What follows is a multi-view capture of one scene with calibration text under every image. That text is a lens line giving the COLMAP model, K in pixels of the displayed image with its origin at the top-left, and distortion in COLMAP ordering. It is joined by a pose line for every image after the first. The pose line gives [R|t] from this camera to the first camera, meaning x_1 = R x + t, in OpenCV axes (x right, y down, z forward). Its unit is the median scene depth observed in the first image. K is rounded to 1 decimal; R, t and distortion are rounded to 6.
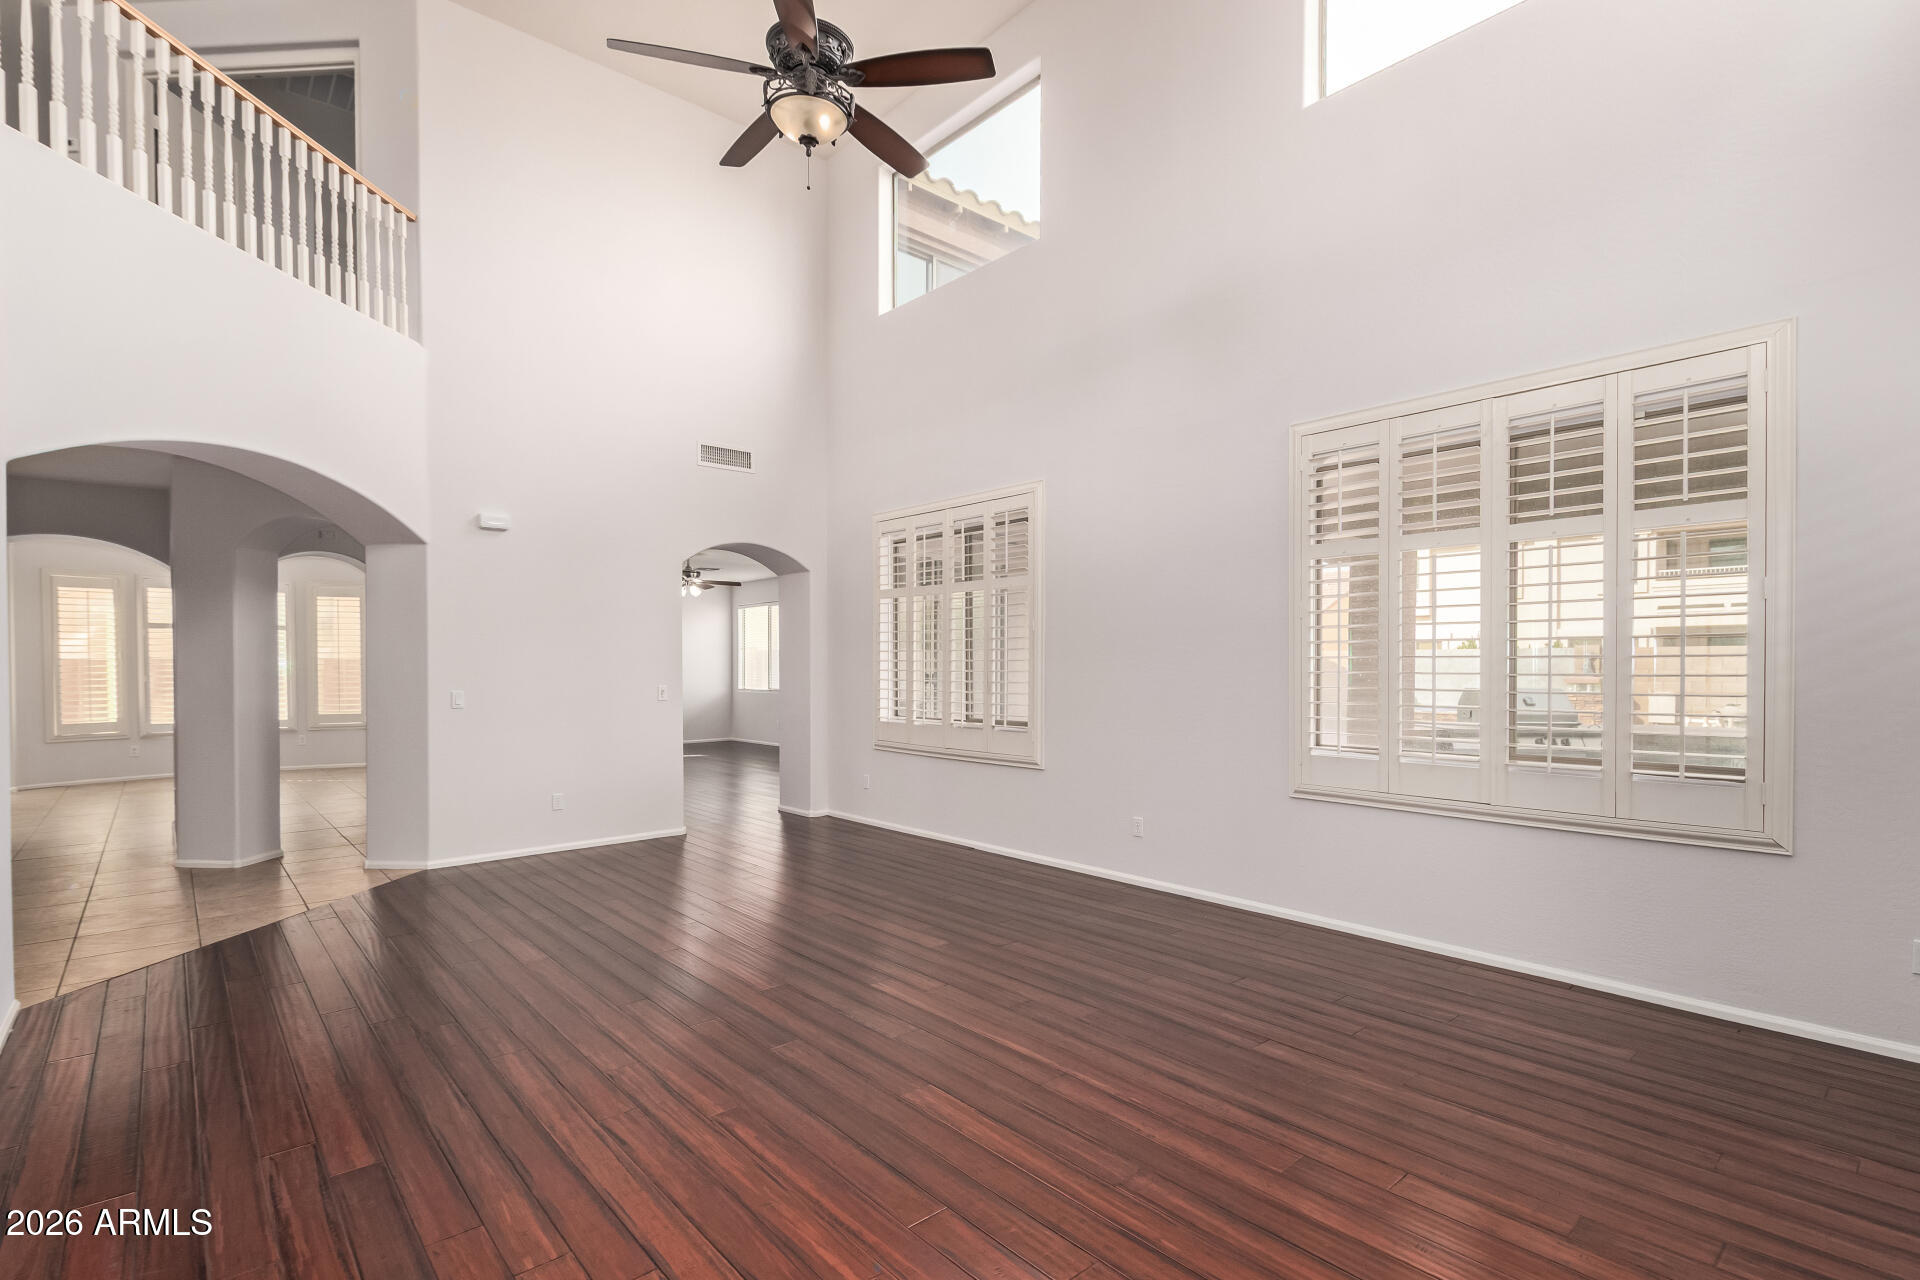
lens RADIAL K [[919.8, 0, 955.3], [0, 919.8, 659.8], [0, 0, 1]] dist [0.029596, -0.000380]
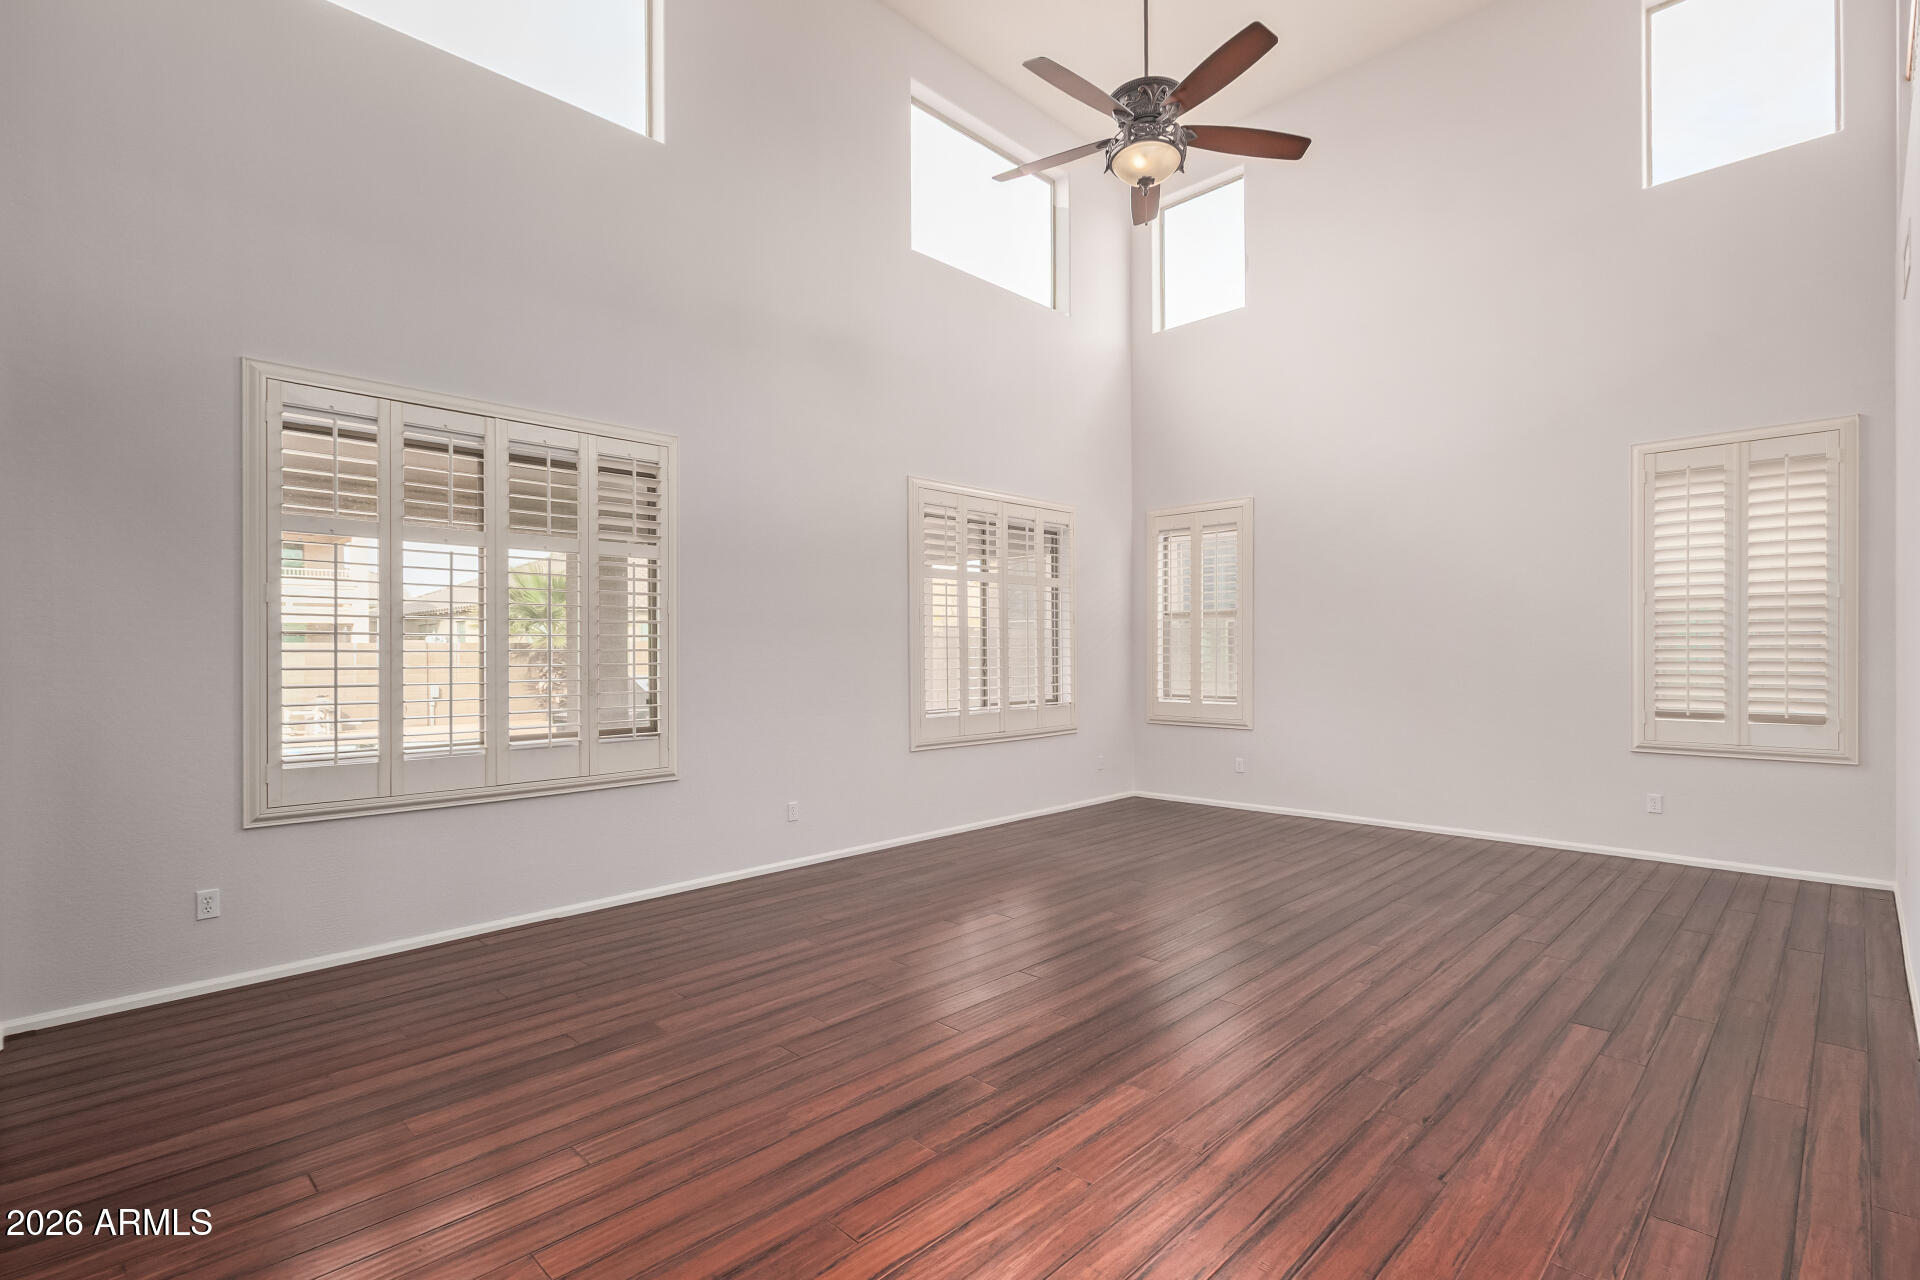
lens RADIAL K [[890.2, 0, 967.7], [0, 890.2, 662.5], [0, 0, 1]] dist [-0.003055, 0.000221]
pose [[-0.083304, -0.002390, 0.996521, -1.086800], [0.008874, 0.999956, 0.003141, 0.016773], [-0.996485, 0.009105, -0.083279, 1.188803]]
